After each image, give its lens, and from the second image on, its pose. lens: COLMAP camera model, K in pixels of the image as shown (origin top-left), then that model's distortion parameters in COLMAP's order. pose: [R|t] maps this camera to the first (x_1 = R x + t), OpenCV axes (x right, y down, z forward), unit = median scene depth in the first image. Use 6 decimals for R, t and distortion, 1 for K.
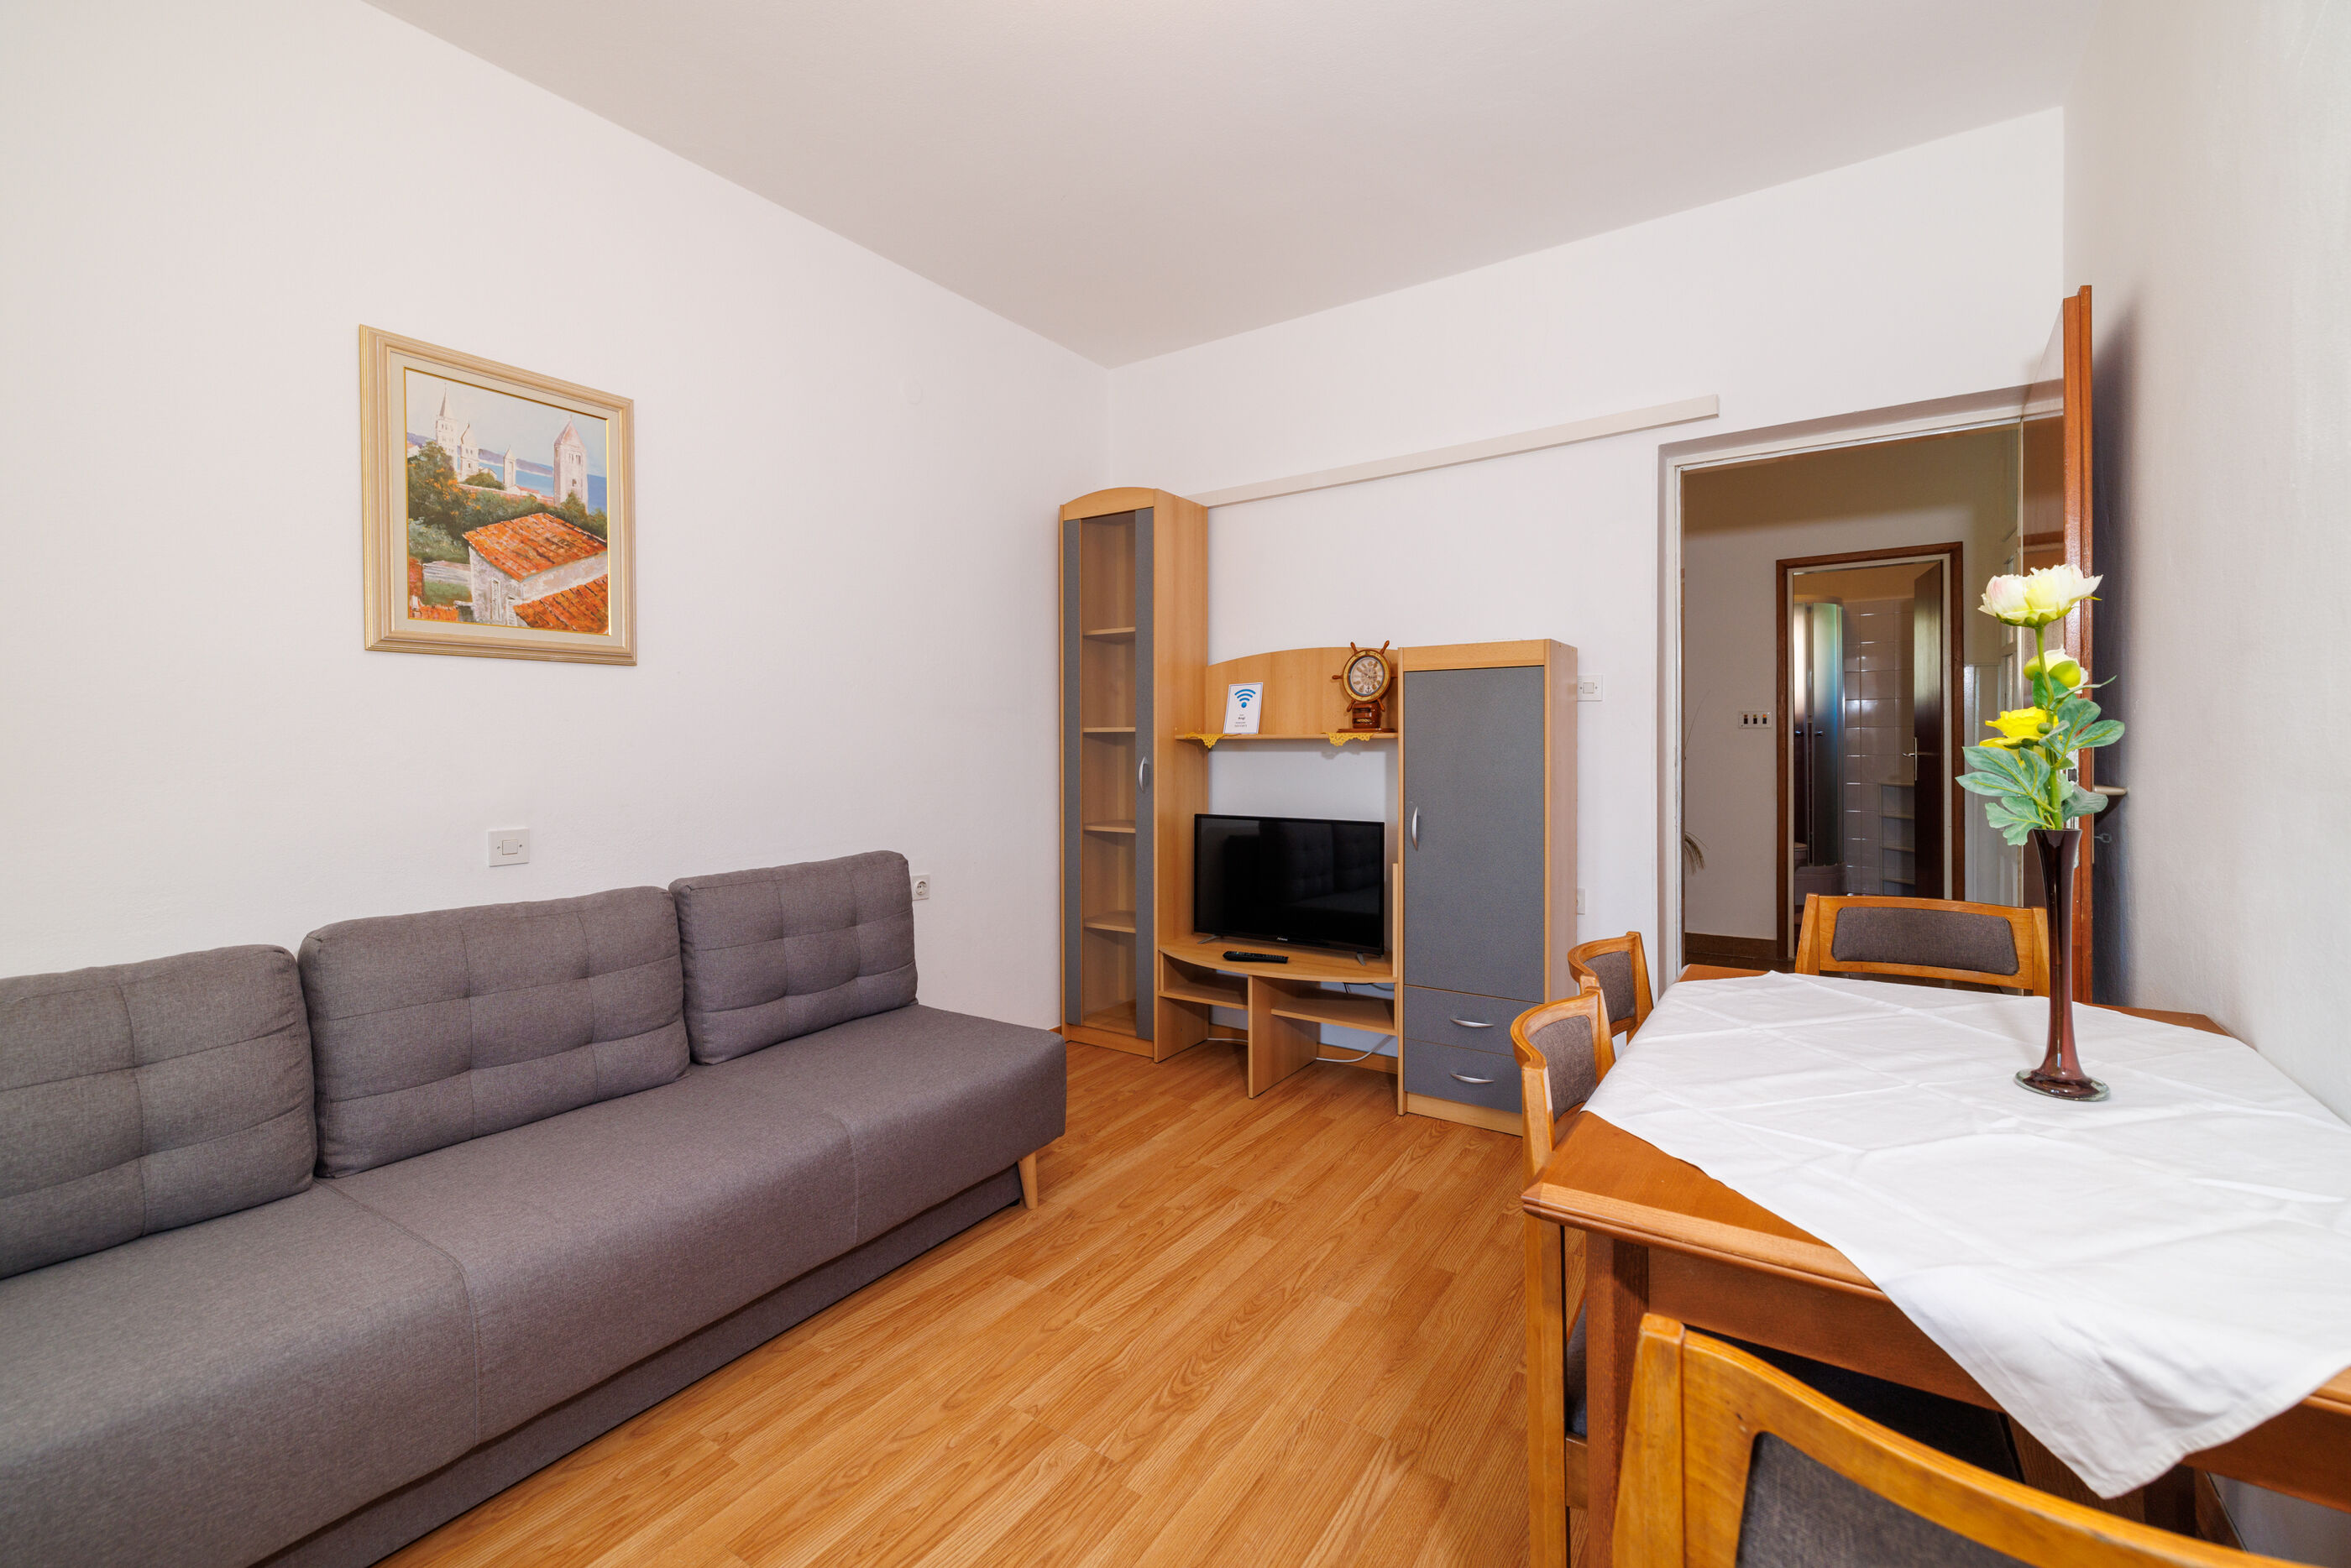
lens RADIAL K [[983.1, 0, 1190.6], [0, 983.1, 754.2], [0, 0, 1]] dist [0.000028, -0.000006]
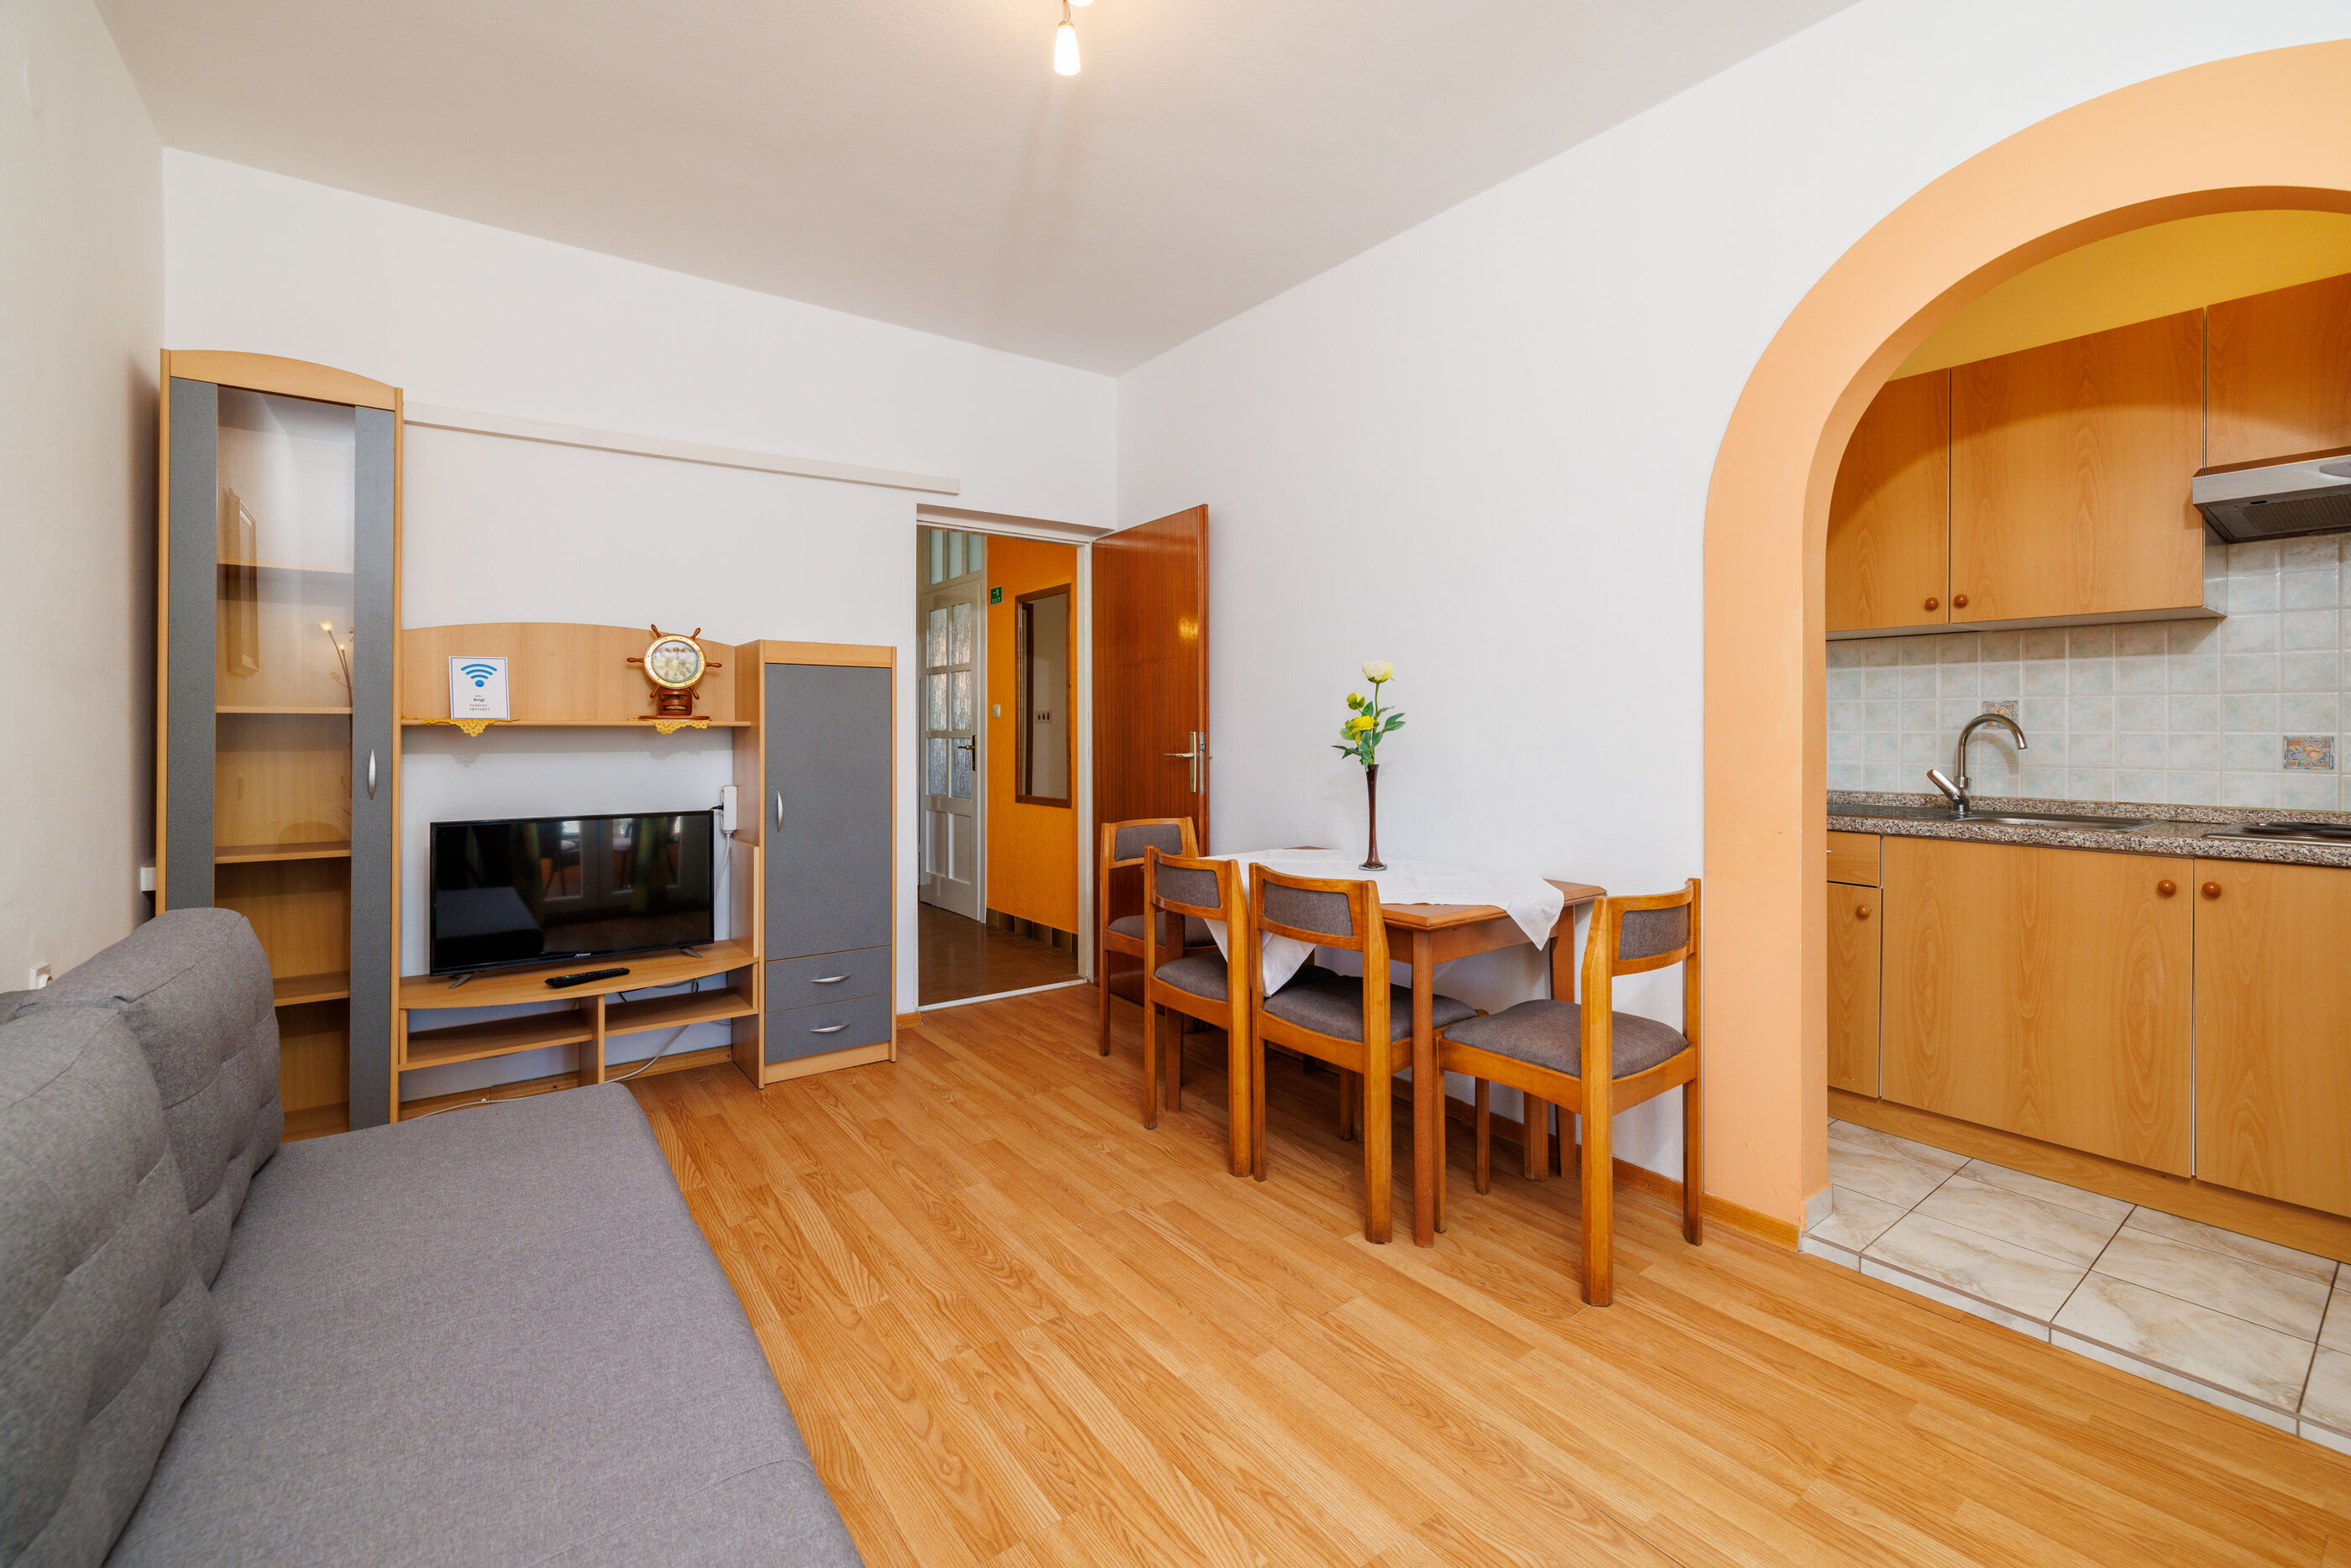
lens RADIAL K [[998.3, 0, 1159.4], [0, 998.3, 729.2], [0, 0, 1]] dist [0.000193, 0.000126]
pose [[0.350237, 0.006294, 0.936640, -0.883308], [0.011702, 0.999870, -0.011095, 0.005072], [-0.936588, 0.014846, 0.350118, 0.323505]]
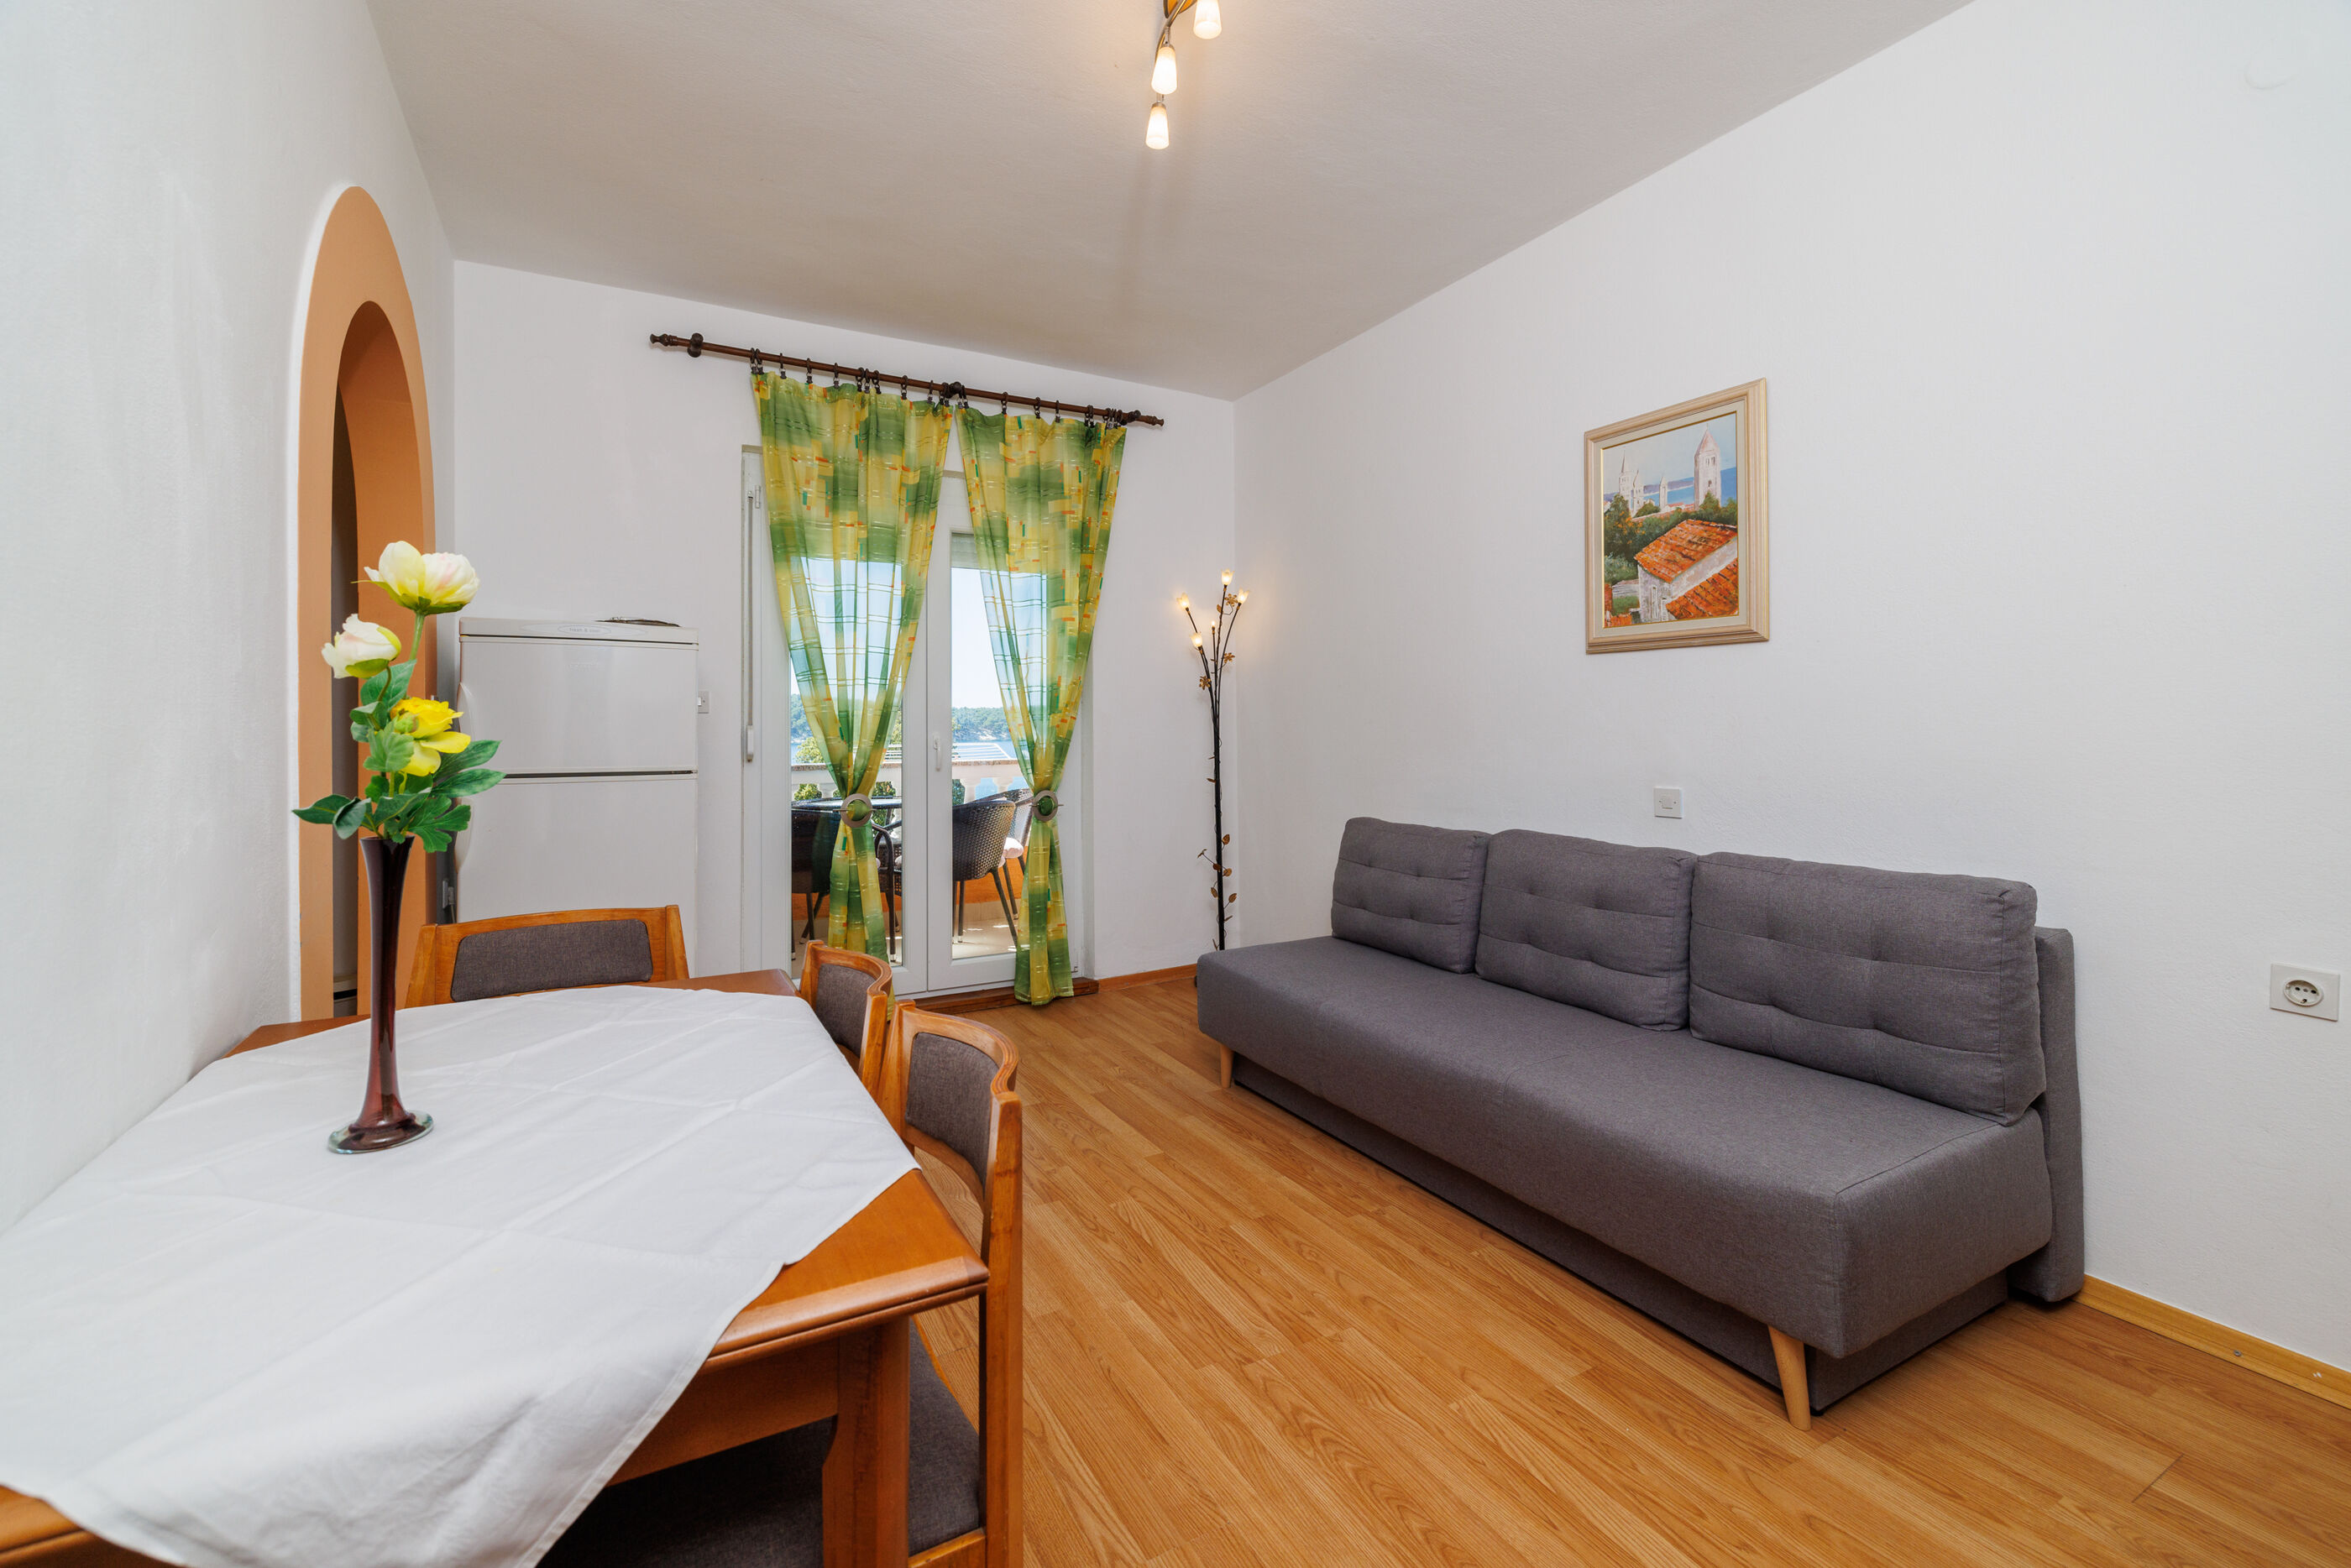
lens RADIAL K [[991.1, 0, 1179.0], [0, 991.1, 716.4], [0, 0, 1]] dist [-0.001752, -0.000021]
pose [[-0.450730, 0.006854, -0.892634, 0.707955], [-0.002992, 0.999953, 0.009189, -0.022739], [0.892655, 0.006813, -0.450689, 1.061617]]
